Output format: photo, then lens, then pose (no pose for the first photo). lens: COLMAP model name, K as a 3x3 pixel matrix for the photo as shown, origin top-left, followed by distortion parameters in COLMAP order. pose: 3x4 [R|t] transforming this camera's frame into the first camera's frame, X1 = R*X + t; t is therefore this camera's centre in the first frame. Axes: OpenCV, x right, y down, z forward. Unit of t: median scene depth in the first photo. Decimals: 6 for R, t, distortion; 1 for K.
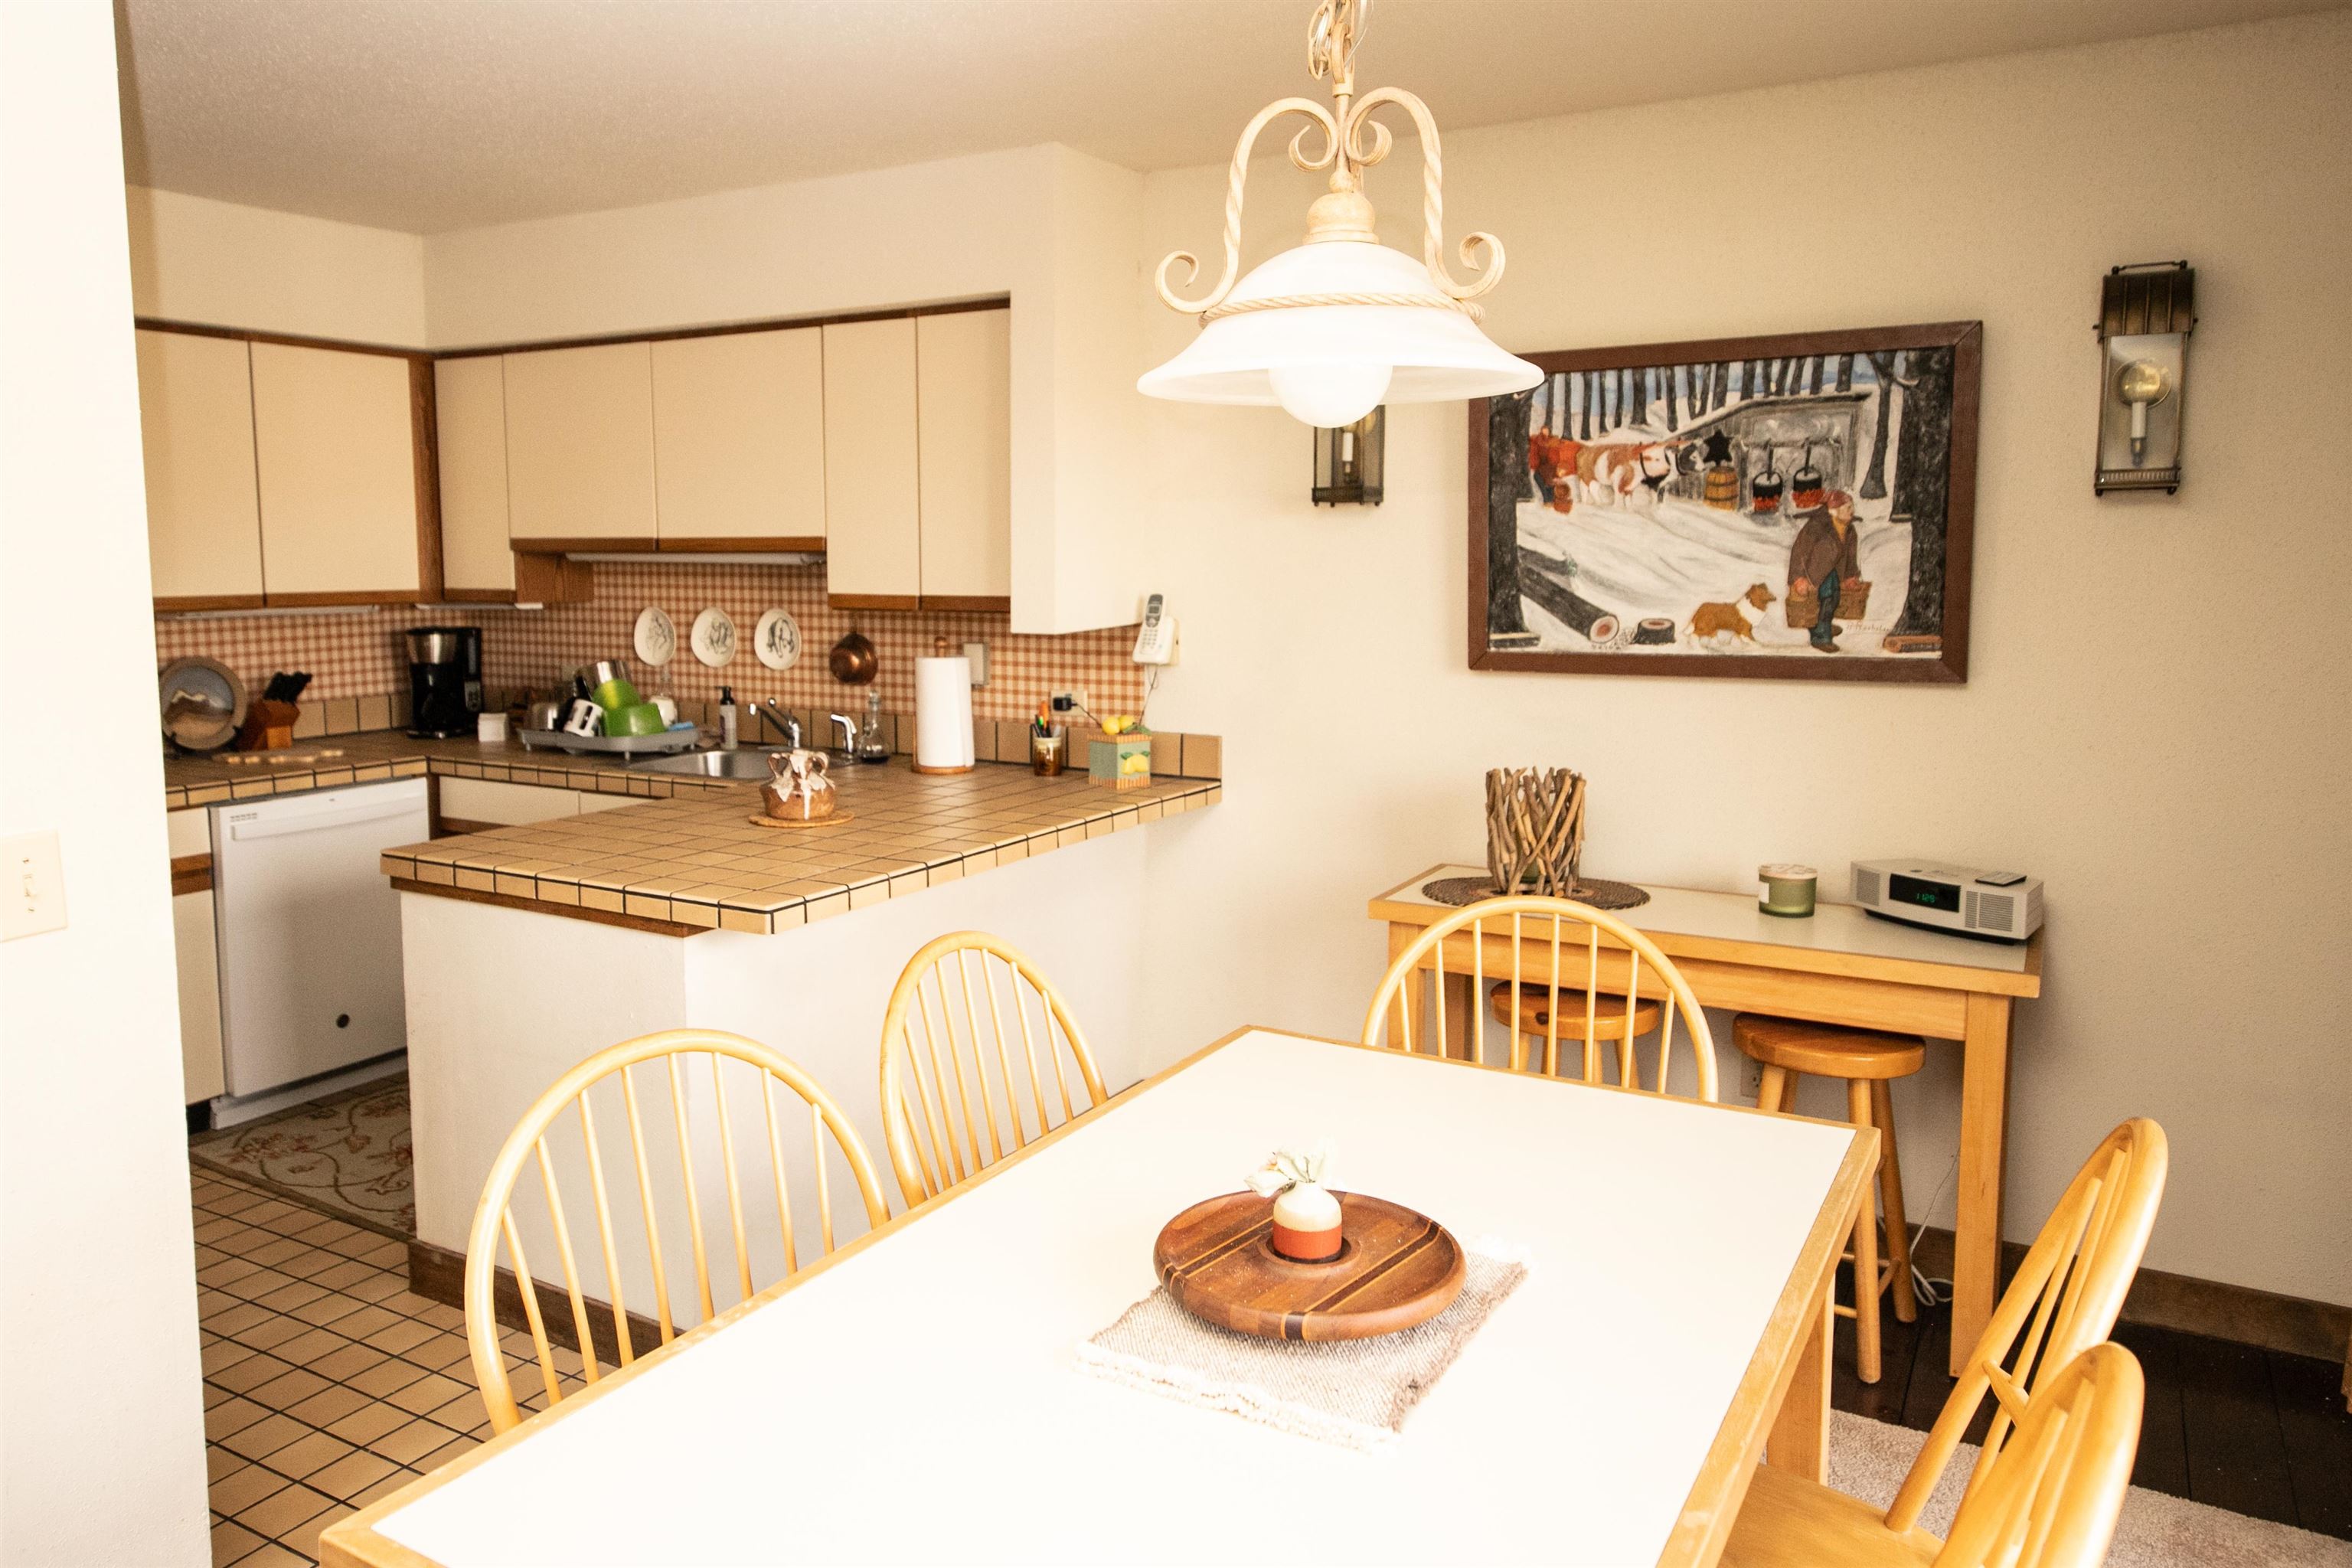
lens RADIAL K [[1672.4, 0, 1100.3], [0, 1672.4, 731.4], [0, 0, 1]] dist [0.003240, 0.002006]
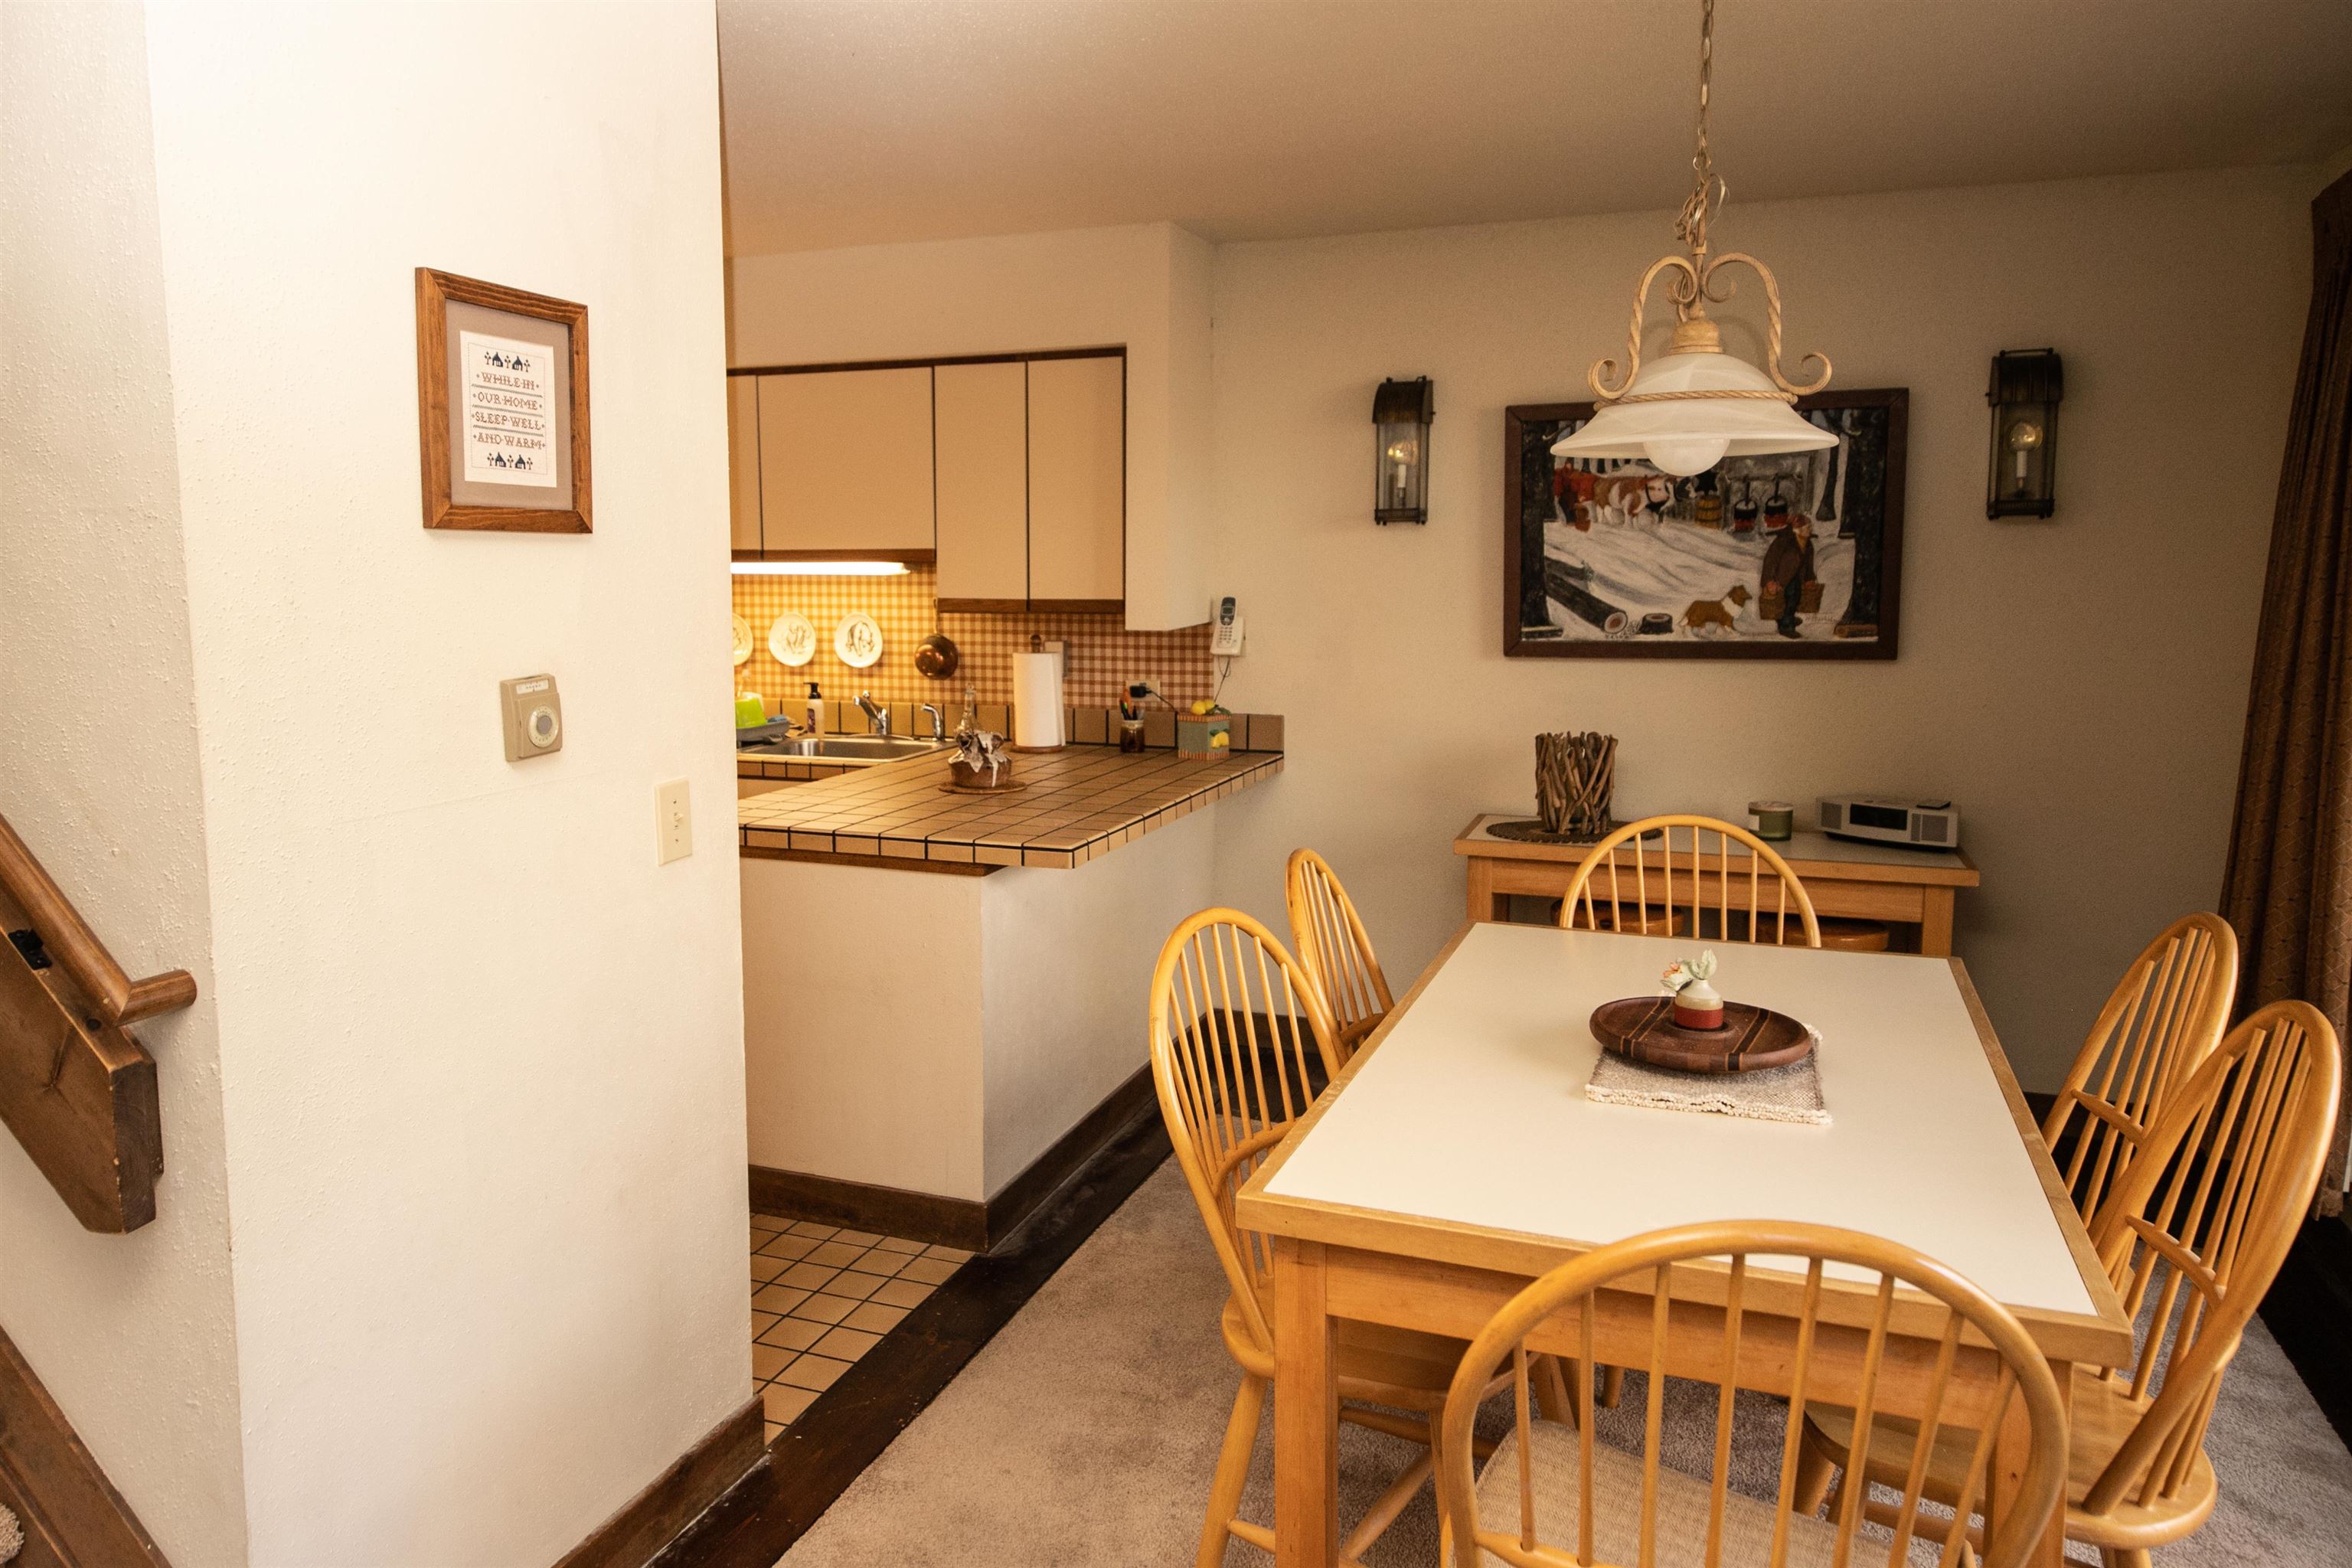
lens RADIAL K [[1644.8, 0, 1115.8], [0, 1644.8, 740.1], [0, 0, 1]] dist [0.007163, 0.000252]
pose [[0.985123, -0.019353, 0.170759, -0.291739], [0.019370, 0.999811, 0.001572, 0.019054], [-0.170757, 0.001759, 0.985312, -0.167103]]
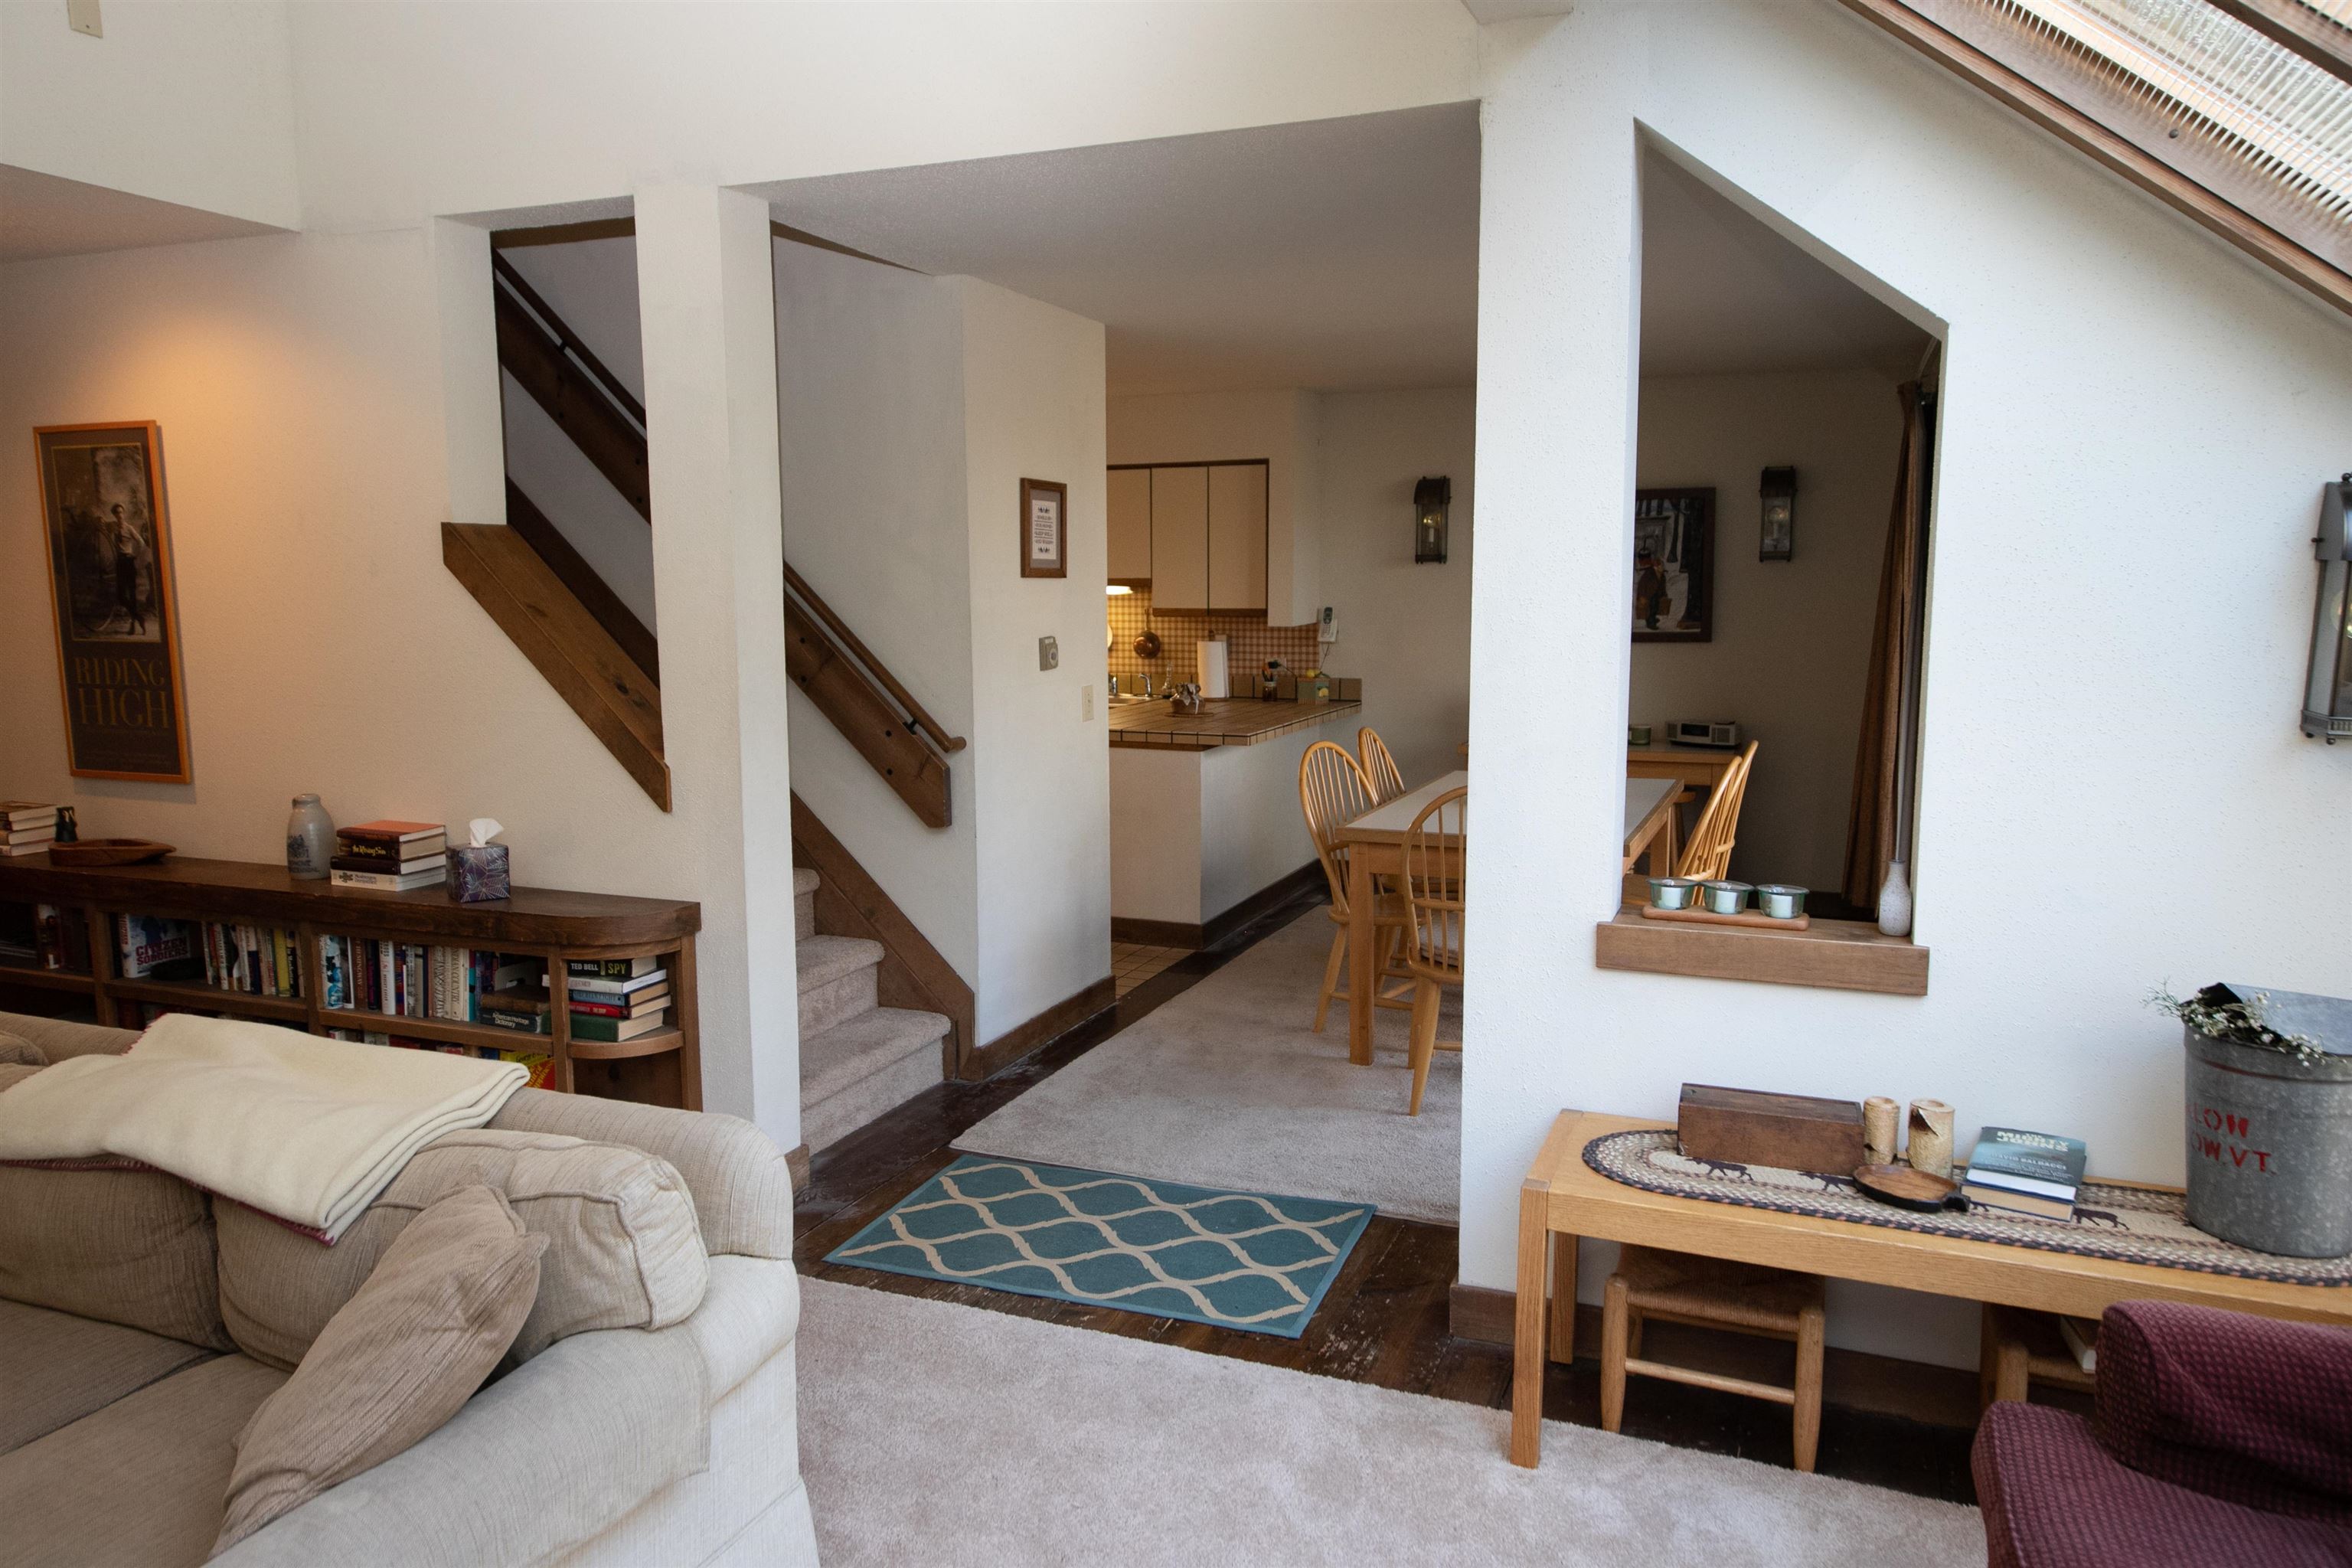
lens RADIAL K [[1618.5, 0, 1176.0], [0, 1618.5, 784.0], [0, 0, 1]] dist [0.005079, 0.005025]
pose [[0.988498, -0.021667, 0.149672, -0.513215], [0.018986, 0.999633, 0.019324, 0.101694], [-0.150036, -0.016260, 0.988547, -1.024769]]
